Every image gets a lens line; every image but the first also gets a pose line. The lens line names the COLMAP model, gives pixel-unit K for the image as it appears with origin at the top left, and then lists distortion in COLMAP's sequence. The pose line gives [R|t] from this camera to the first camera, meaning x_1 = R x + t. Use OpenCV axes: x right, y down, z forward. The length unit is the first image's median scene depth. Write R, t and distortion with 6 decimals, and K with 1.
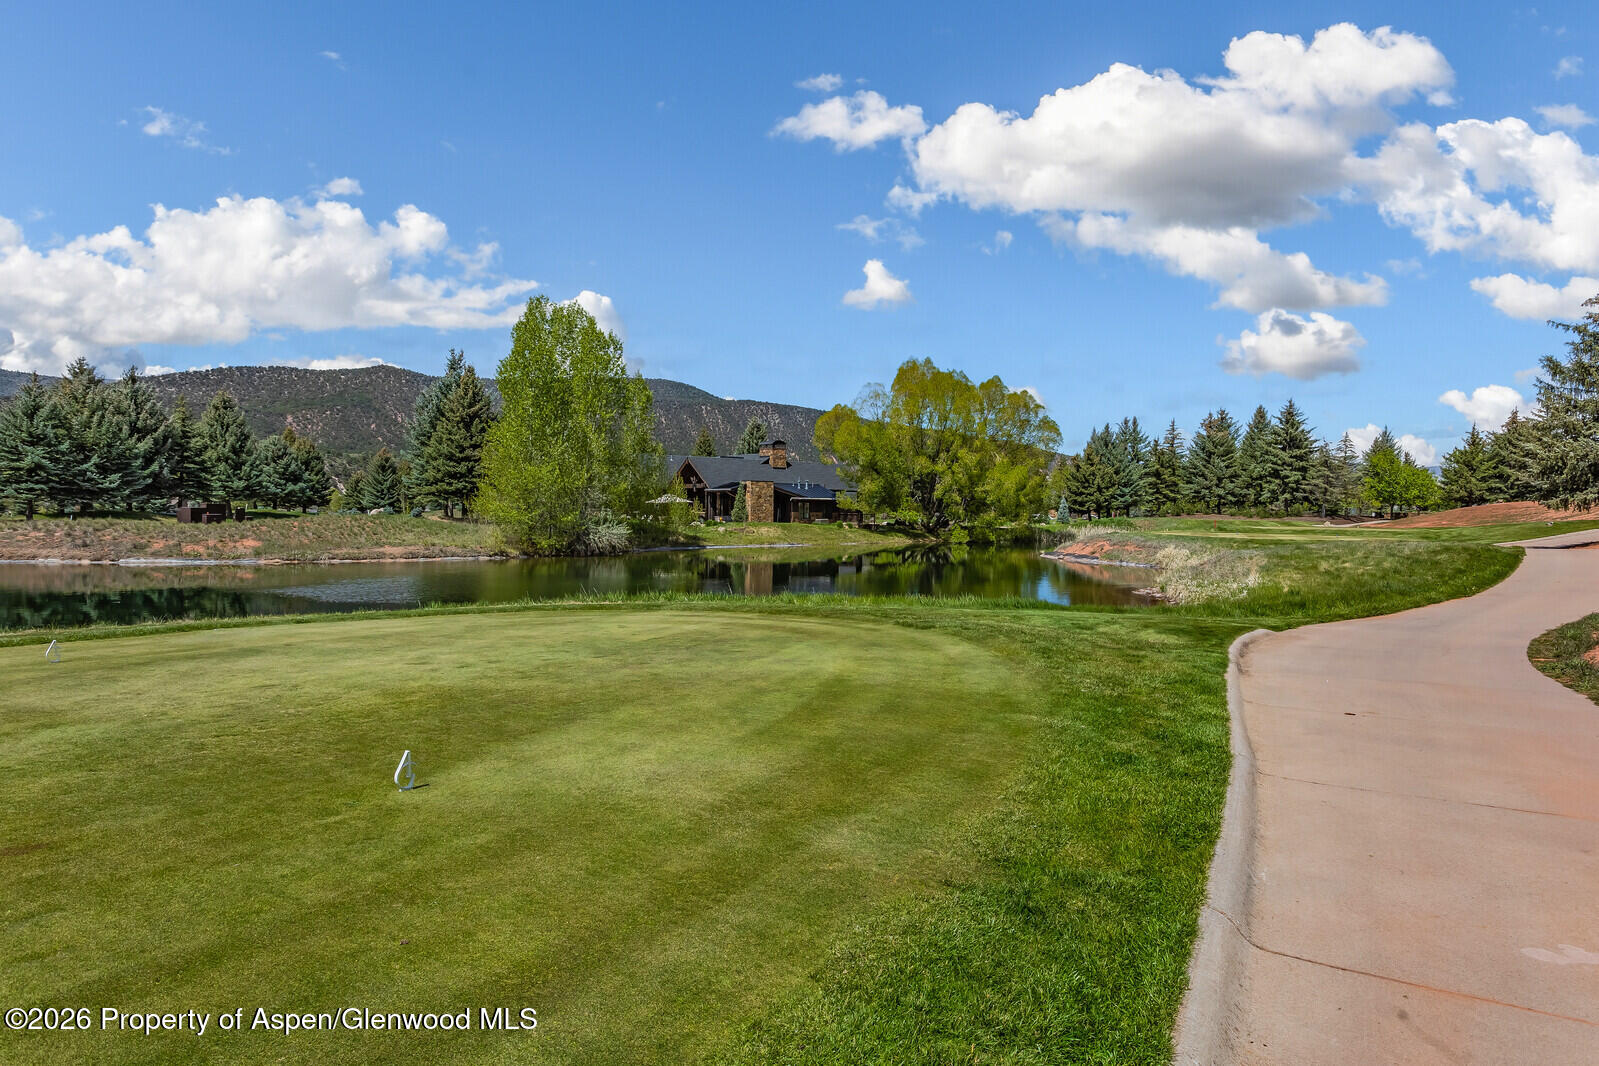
lens RADIAL K [[938.0, 0, 797.9], [0, 938.0, 533.6], [0, 0, 1]] dist [-0.000192, 0.001544]
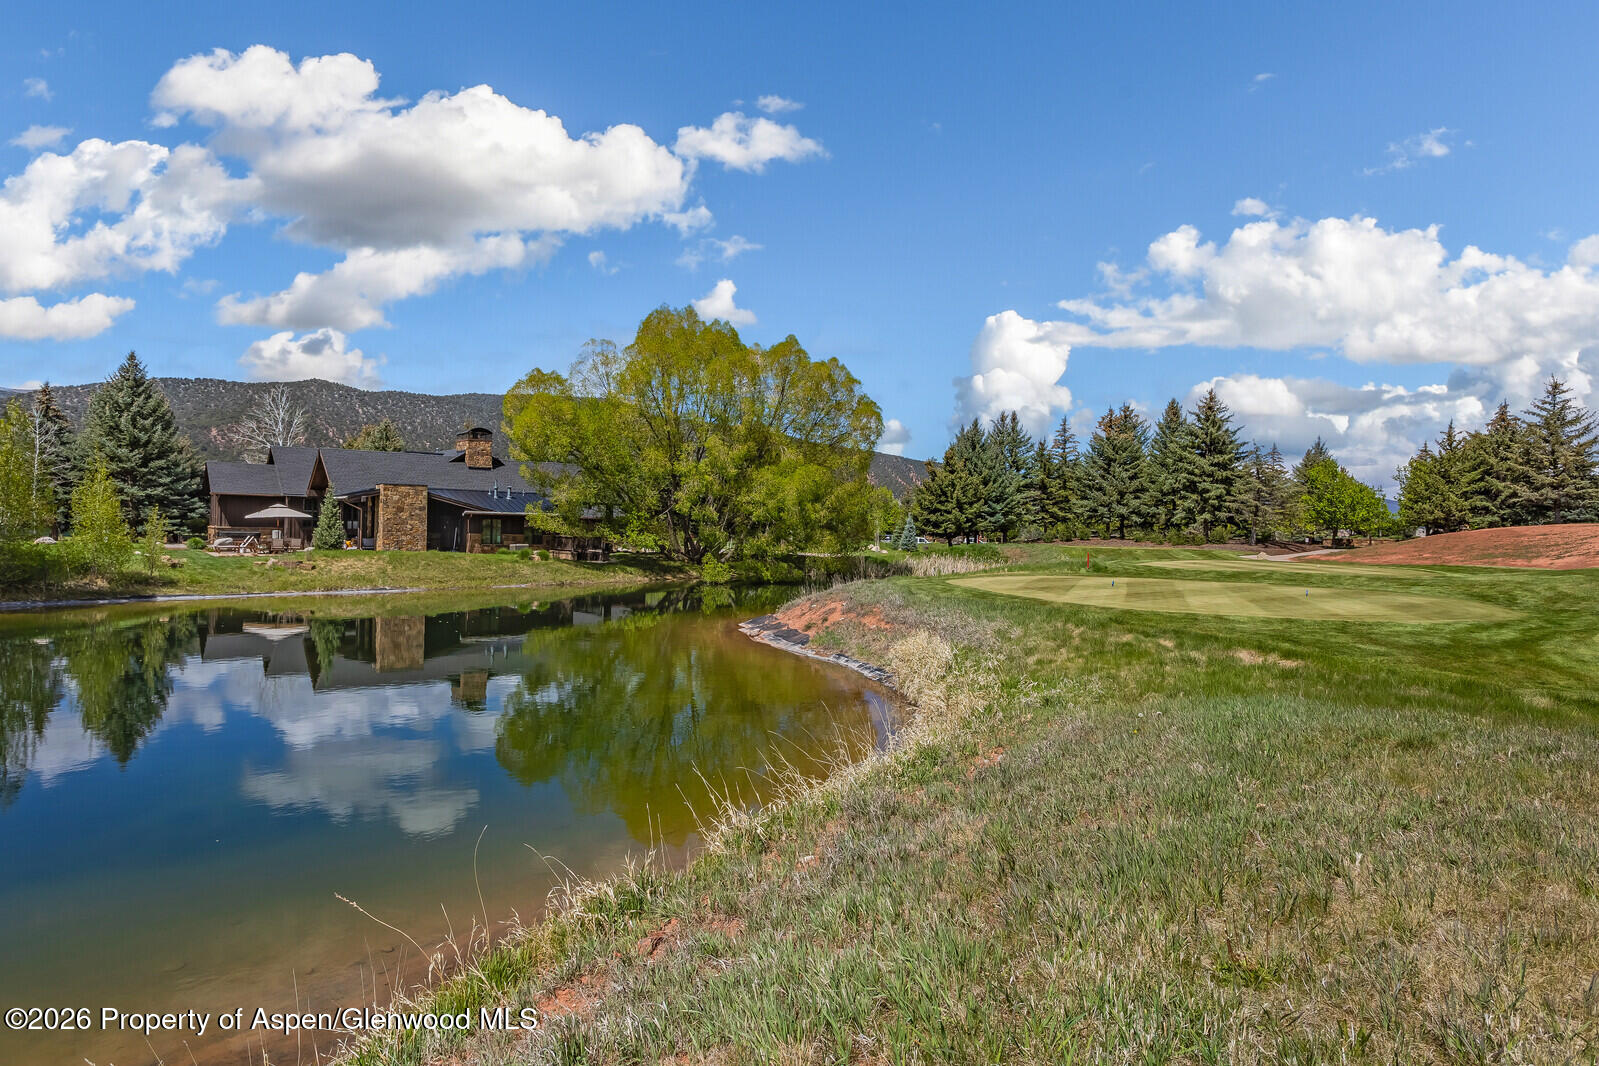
lens RADIAL K [[938.0, 0, 798.0], [0, 938.0, 537.8], [0, 0, 1]] dist [-0.000192, 0.001544]
pose [[0.997591, 0.006755, 0.069033, 0.141356], [-0.005588, 0.999839, -0.017080, -0.008118], [-0.069138, 0.016653, 0.997468, 0.270208]]
